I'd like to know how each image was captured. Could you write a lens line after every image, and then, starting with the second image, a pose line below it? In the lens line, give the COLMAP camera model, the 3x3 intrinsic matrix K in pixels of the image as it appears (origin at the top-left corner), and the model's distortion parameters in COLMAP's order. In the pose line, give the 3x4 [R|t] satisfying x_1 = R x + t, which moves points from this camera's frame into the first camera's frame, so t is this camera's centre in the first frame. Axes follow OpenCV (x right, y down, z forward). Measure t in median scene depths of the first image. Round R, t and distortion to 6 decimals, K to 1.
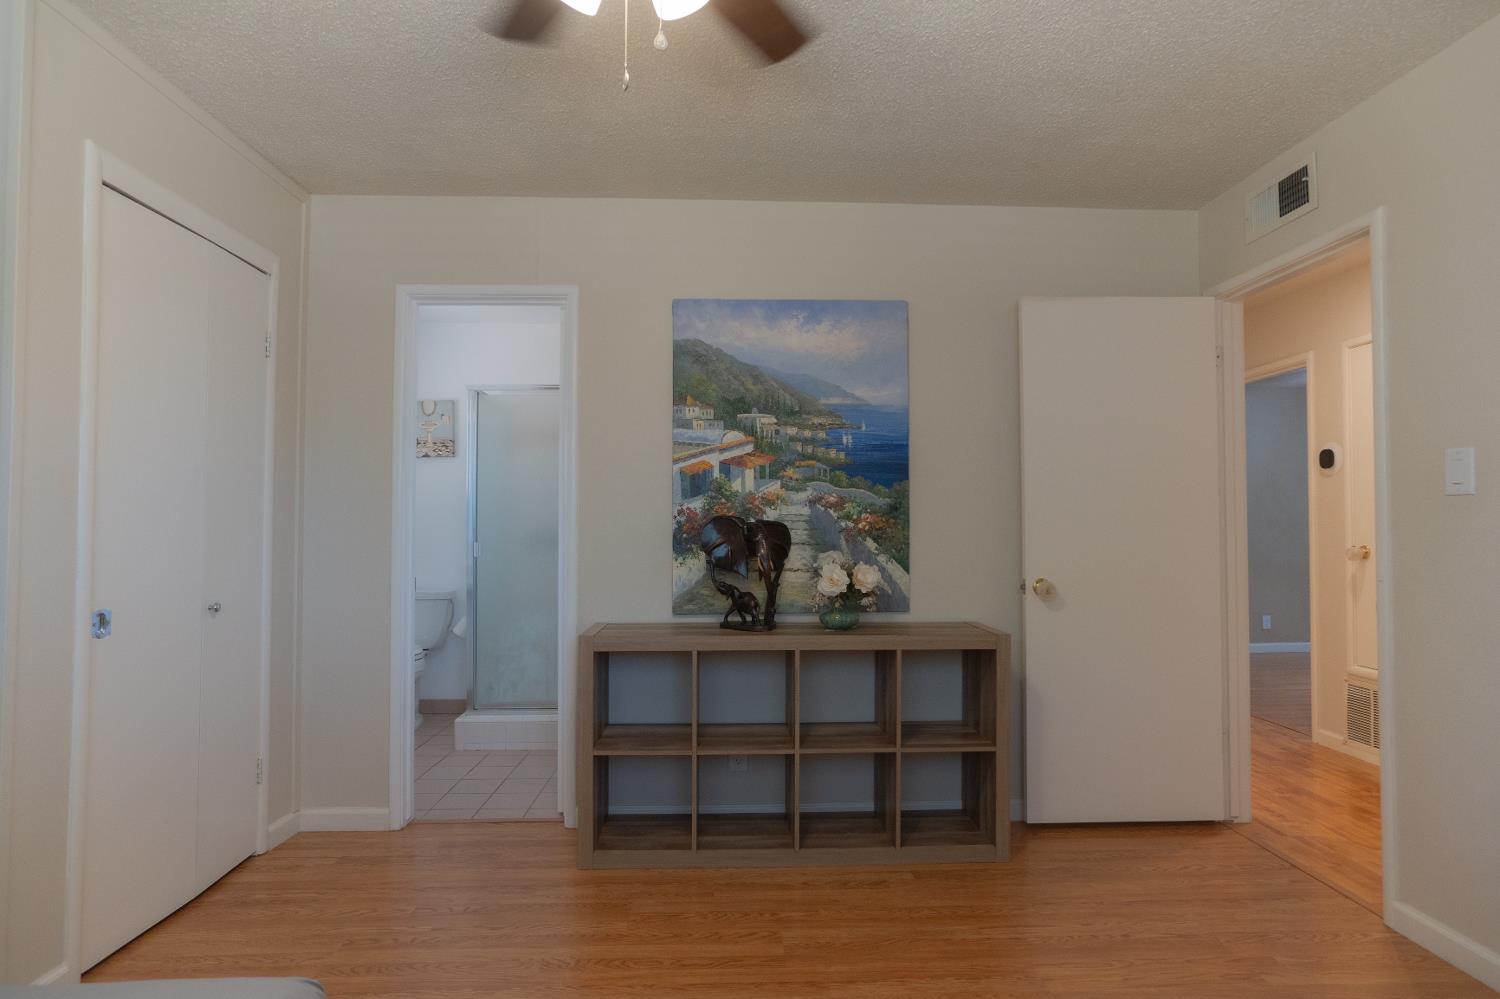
lens RADIAL K [[804.6, 0, 751.6], [0, 804.6, 506.7], [0, 0, 1]] dist [-0.056099, 0.048450]
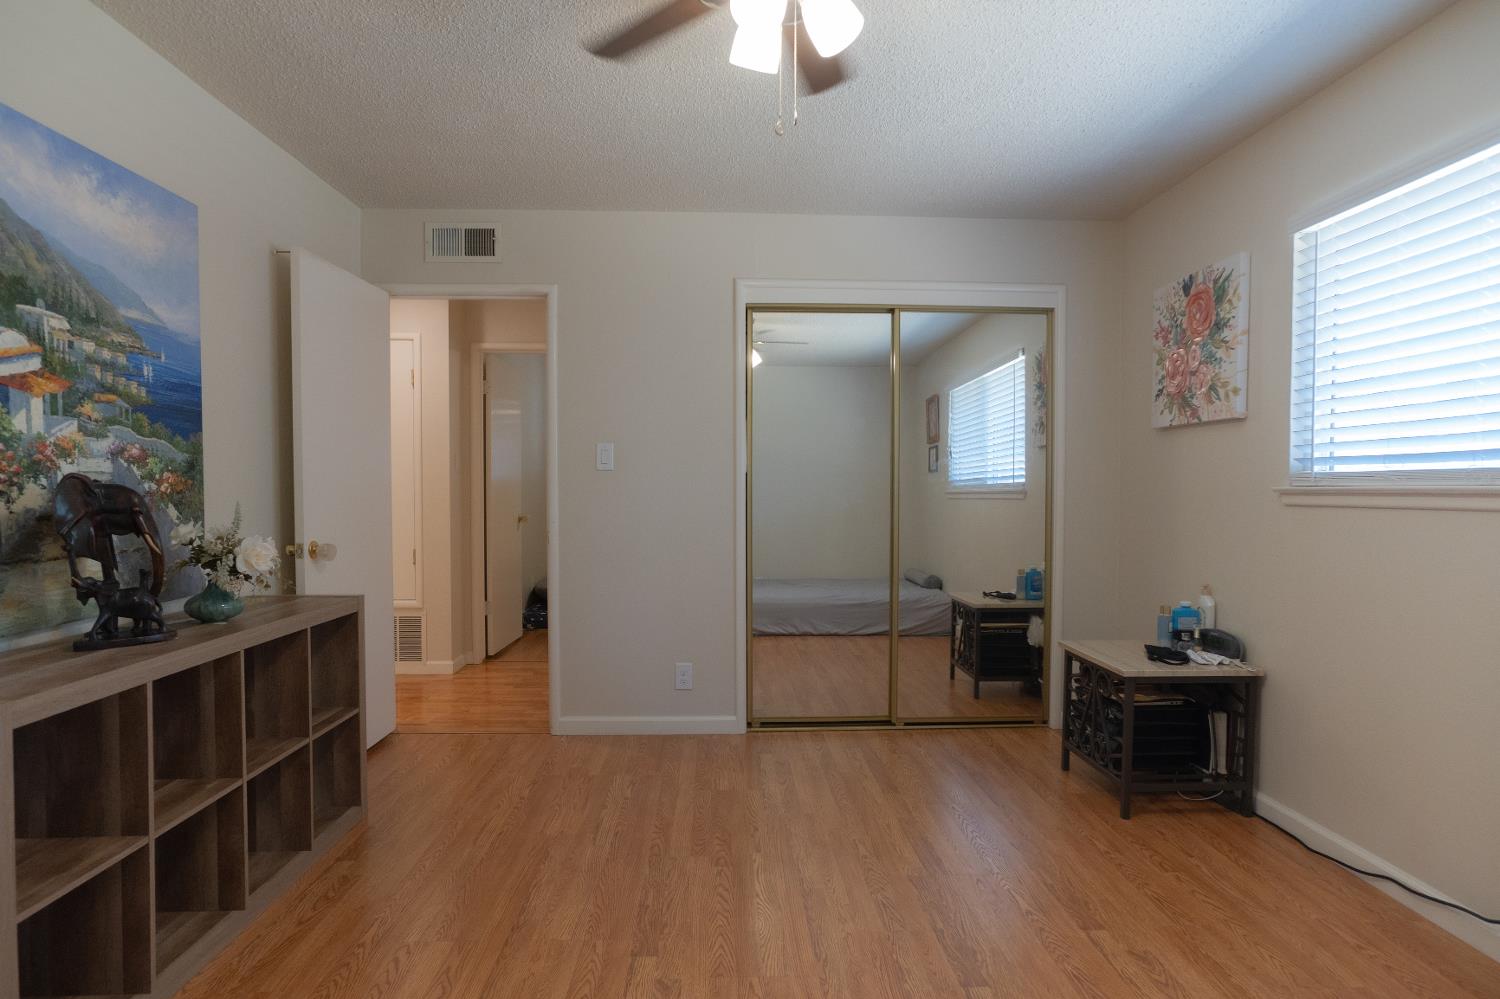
lens RADIAL K [[804.6, 0, 751.6], [0, 804.6, 506.7], [0, 0, 1]] dist [-0.056099, 0.048450]
pose [[0.023362, -0.026690, 0.999371, -0.600010], [-0.026424, 0.999278, 0.027306, 0.006171], [-0.999378, -0.027045, 0.022640, 0.429736]]
